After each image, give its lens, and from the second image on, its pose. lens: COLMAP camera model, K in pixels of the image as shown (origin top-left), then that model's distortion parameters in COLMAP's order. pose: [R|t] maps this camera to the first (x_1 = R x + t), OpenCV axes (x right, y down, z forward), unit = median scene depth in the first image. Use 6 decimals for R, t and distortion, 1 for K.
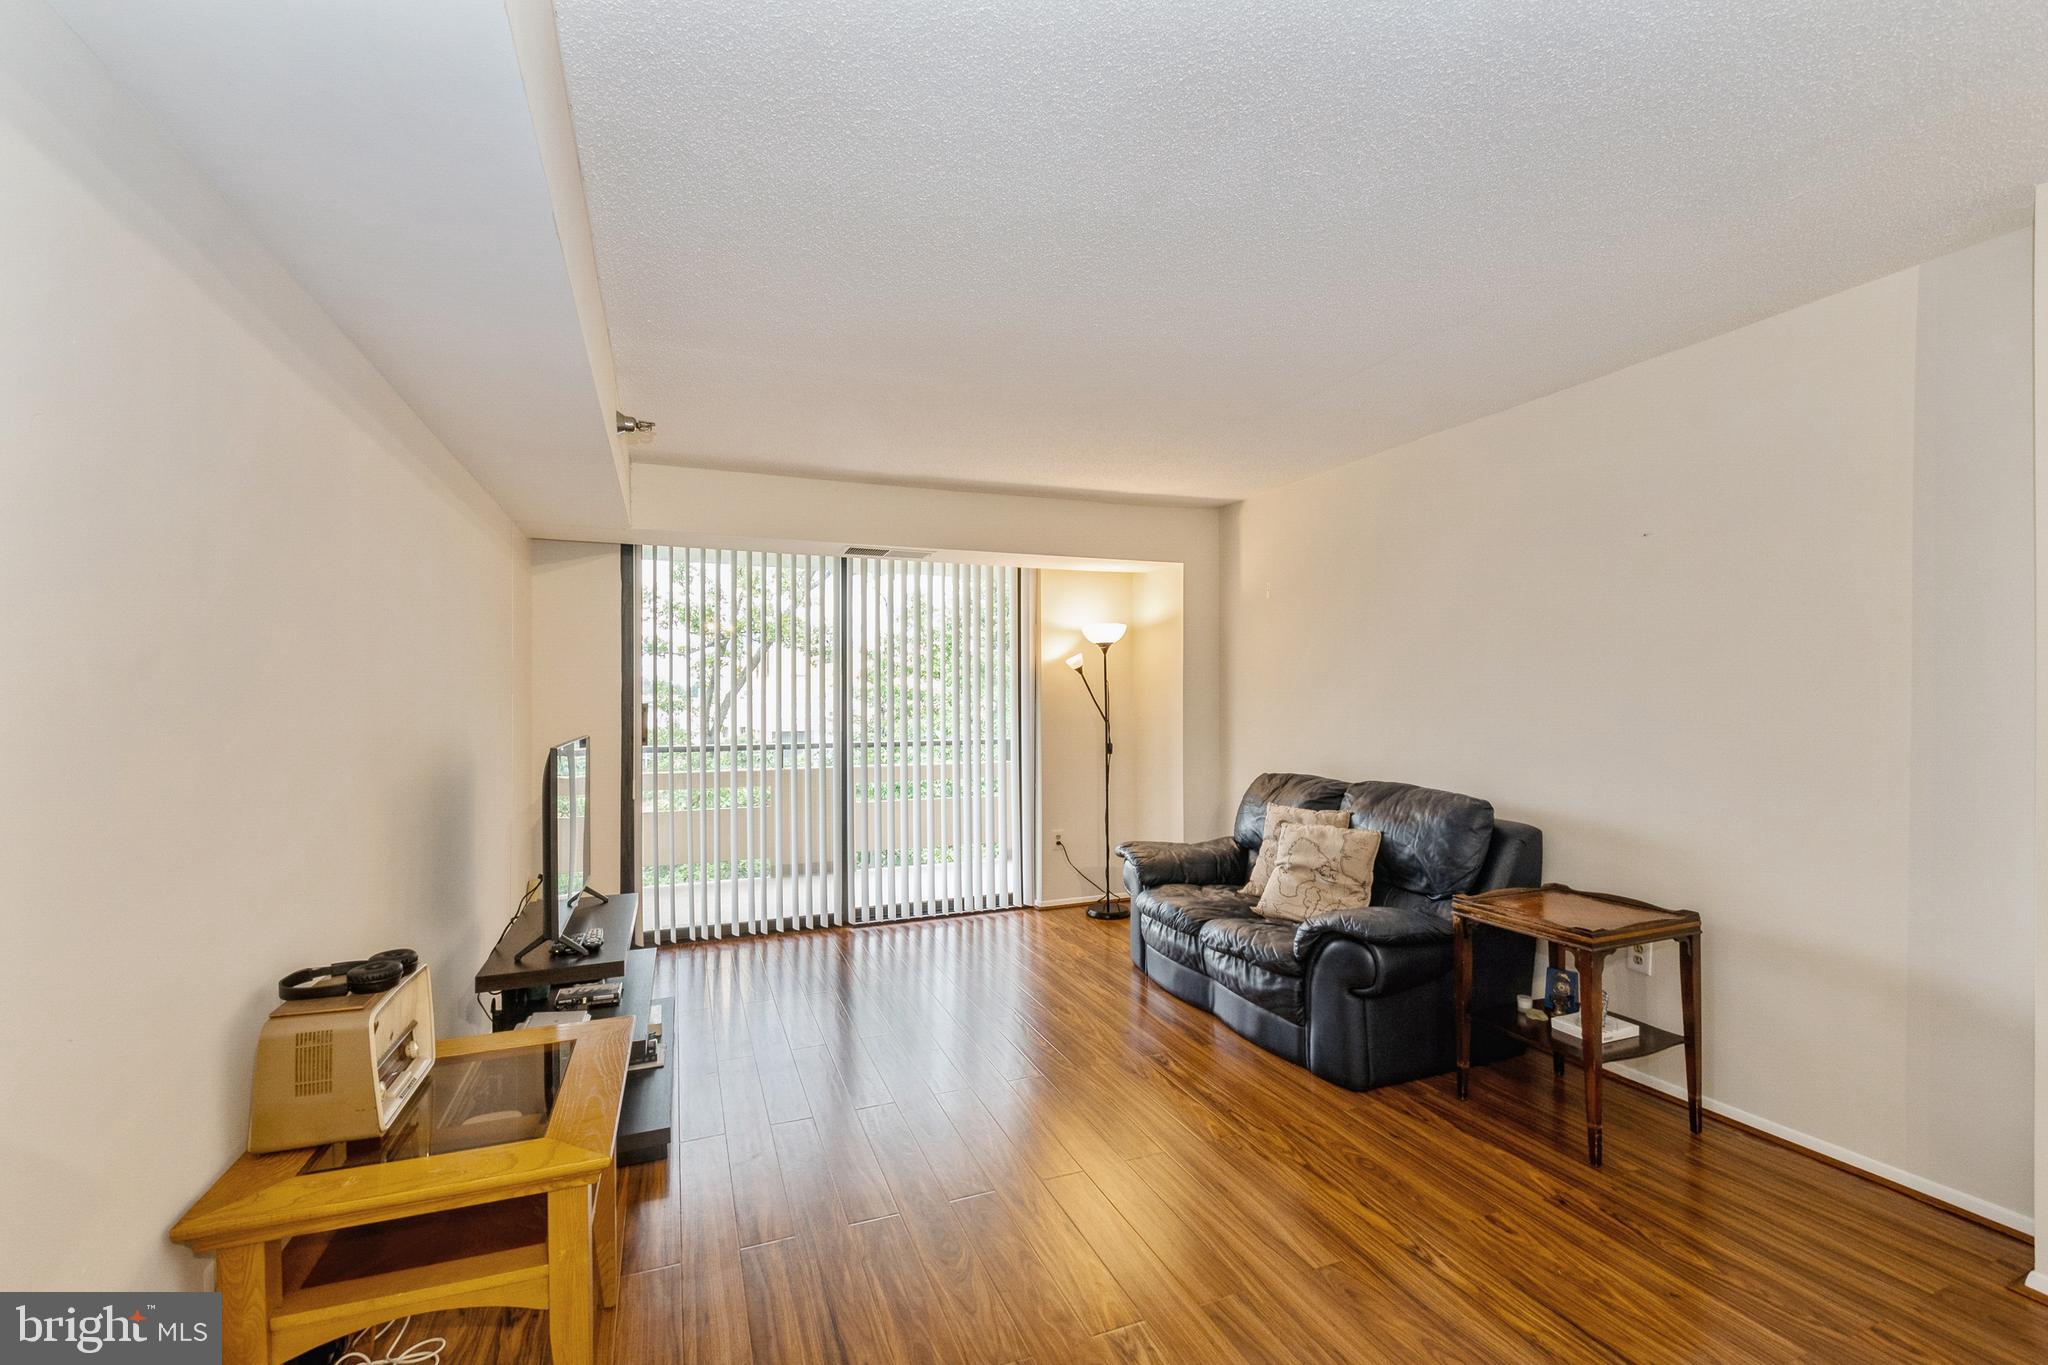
lens RADIAL K [[884.2, 0, 1022.8], [0, 884.2, 706.1], [0, 0, 1]] dist [0.000081, -0.000450]
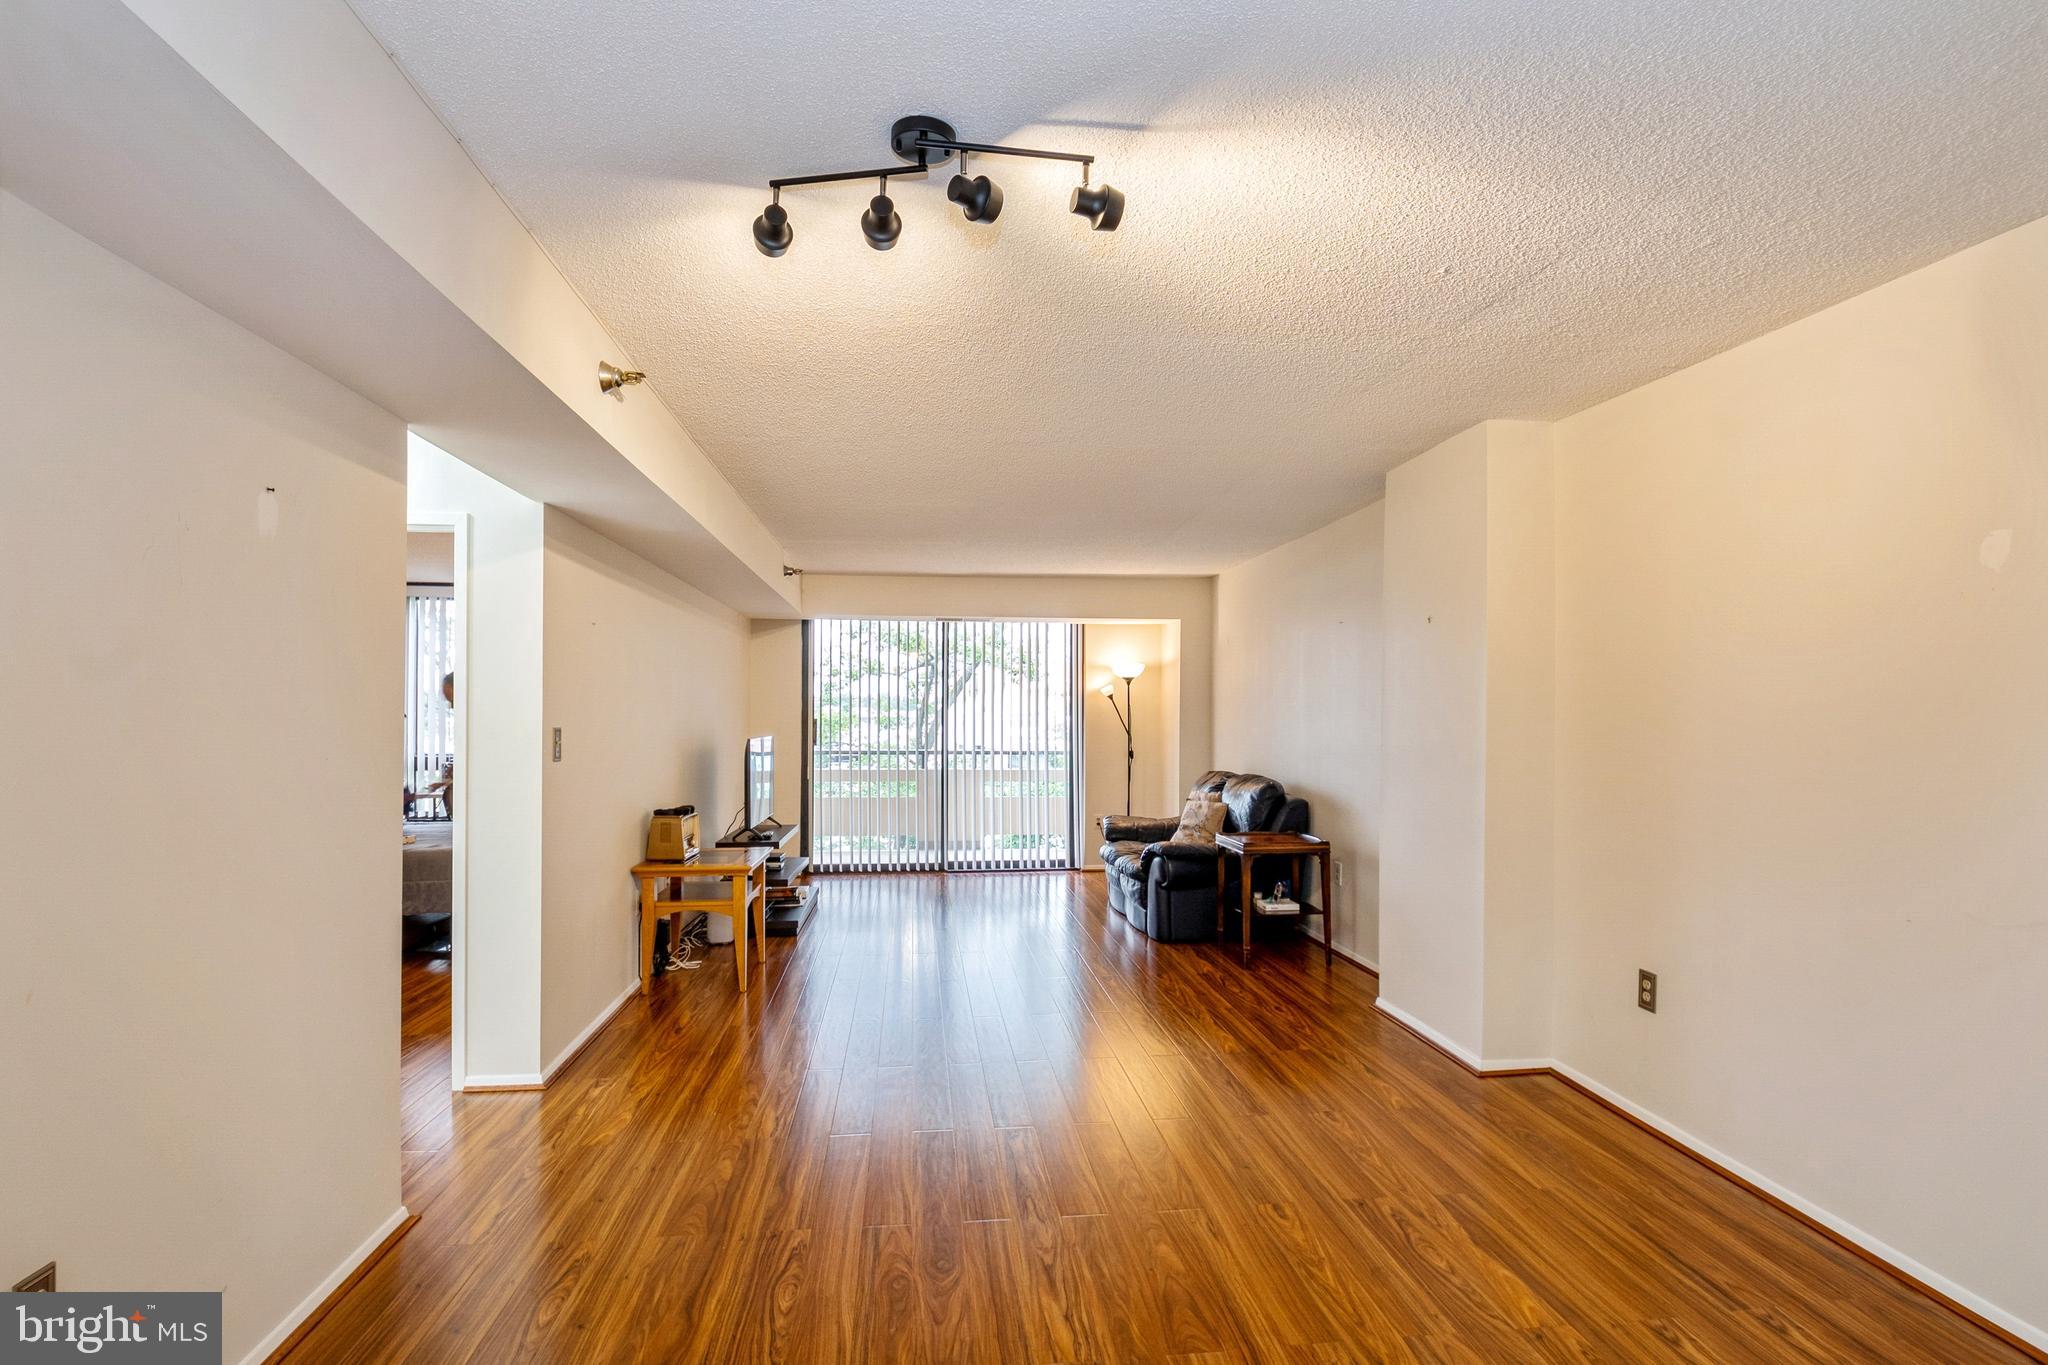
lens RADIAL K [[984.1, 0, 1026.4], [0, 984.1, 720.9], [0, 0, 1]] dist [-0.001021, -0.000146]
pose [[0.966247, 0.006665, -0.257531, 0.357411], [-0.008578, 0.999943, -0.006303, 0.007466], [0.257475, 0.008300, 0.966249, -0.551466]]
